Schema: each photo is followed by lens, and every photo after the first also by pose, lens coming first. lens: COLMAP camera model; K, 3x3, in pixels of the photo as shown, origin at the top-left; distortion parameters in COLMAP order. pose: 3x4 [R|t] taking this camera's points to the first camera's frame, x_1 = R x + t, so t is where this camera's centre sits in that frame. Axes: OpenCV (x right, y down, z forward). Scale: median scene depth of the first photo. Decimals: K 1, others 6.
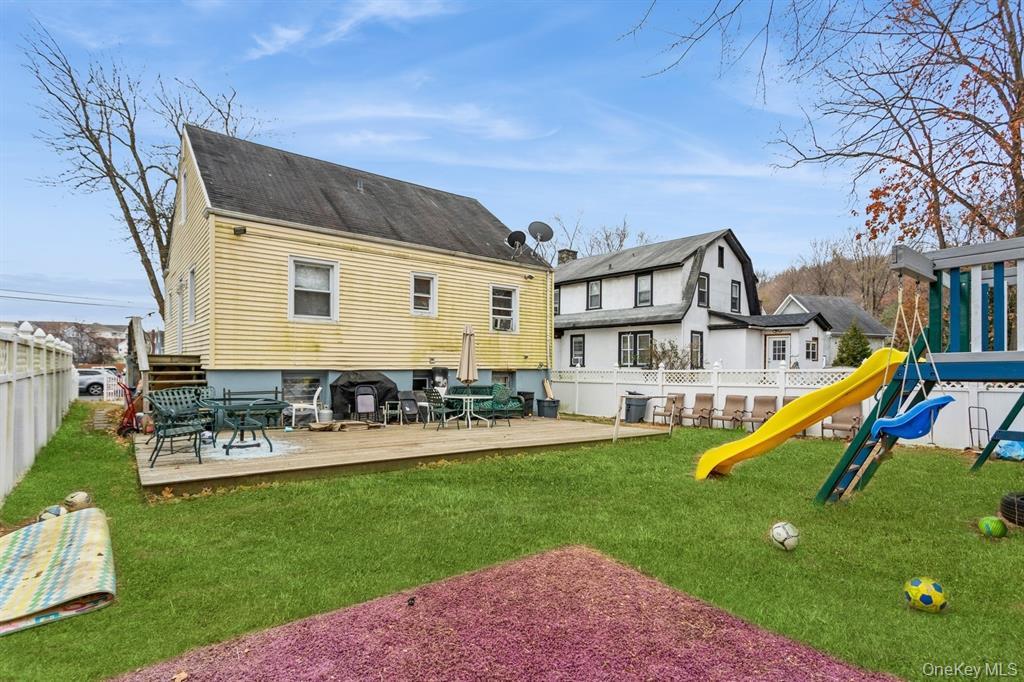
lens RADIAL K [[528.8, 0, 511.1], [0, 528.8, 368.3], [0, 0, 1]] dist [0.000441, 0.000011]
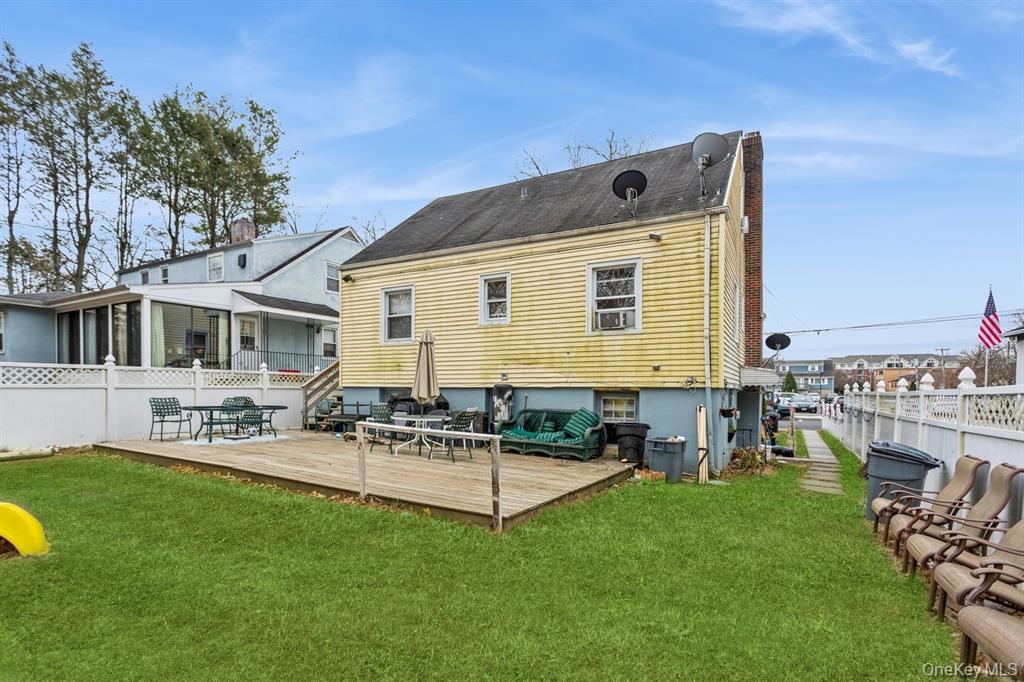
lens RADIAL K [[515.2, 0, 510.9], [0, 515.2, 385.0], [0, 0, 1]] dist [-0.001342, -0.000045]
pose [[0.343334, -0.002267, -0.939211, 0.619071], [-0.002029, 0.999993, -0.003155, 0.000673], [0.939211, 0.002989, 0.343327, 0.737900]]
